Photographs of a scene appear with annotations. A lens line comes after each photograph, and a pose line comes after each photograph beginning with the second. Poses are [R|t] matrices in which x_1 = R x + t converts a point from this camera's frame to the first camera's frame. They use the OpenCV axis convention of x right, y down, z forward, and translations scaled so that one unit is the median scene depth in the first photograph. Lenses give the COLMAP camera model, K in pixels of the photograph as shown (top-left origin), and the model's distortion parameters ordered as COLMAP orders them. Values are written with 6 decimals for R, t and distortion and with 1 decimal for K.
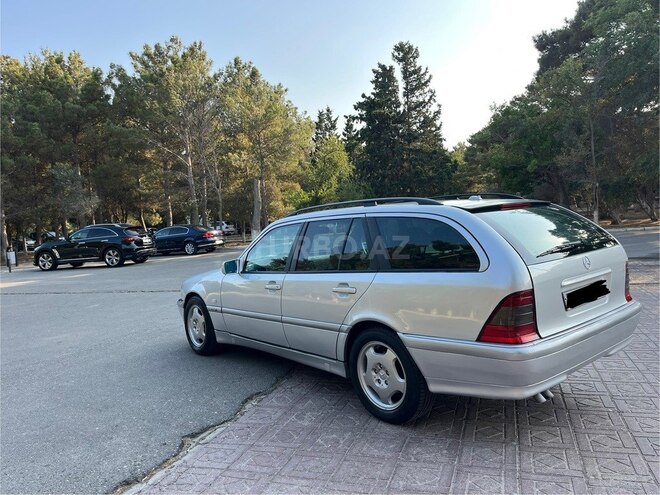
lens RADIAL K [[500.4, 0, 330.8], [0, 500.4, 246.3], [0, 0, 1]] dist [0.073996, -0.108244]
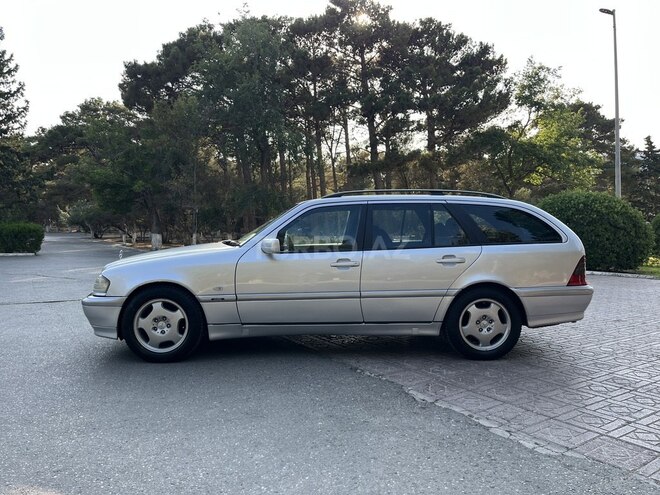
lens RADIAL K [[498.1, 0, 326.8], [0, 498.1, 245.0], [0, 0, 1]] dist [0.078401, -0.109288]
pose [[0.610410, 0.048679, 0.790588, -0.140132], [-0.005140, 0.998332, -0.057502, 0.015153], [-0.792069, 0.031036, 0.609642, 0.061954]]
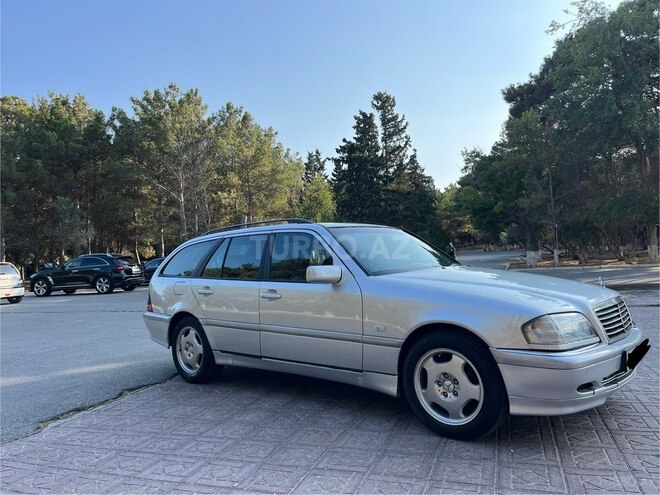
lens RADIAL K [[498.1, 0, 326.8], [0, 498.1, 245.0], [0, 0, 1]] dist [0.078401, -0.109288]
pose [[0.999857, 0.016545, -0.003415, 0.032310], [-0.016759, 0.996891, -0.076993, 0.008434], [0.002131, 0.077039, 0.997026, -0.050966]]
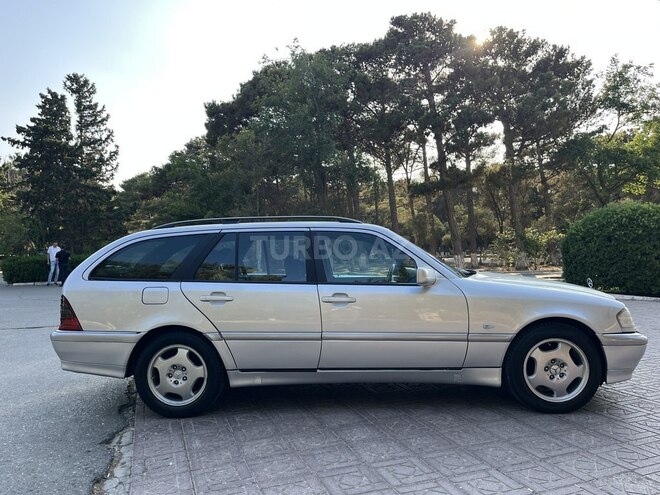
lens RADIAL K [[495.1, 0, 325.4], [0, 495.1, 249.0], [0, 0, 1]] dist [0.092375, -0.131092]
pose [[0.778001, 0.056520, 0.625715, -0.068375], [0.000733, 0.995863, -0.090866, 0.010713], [-0.628262, 0.071152, 0.774741, -0.006216]]
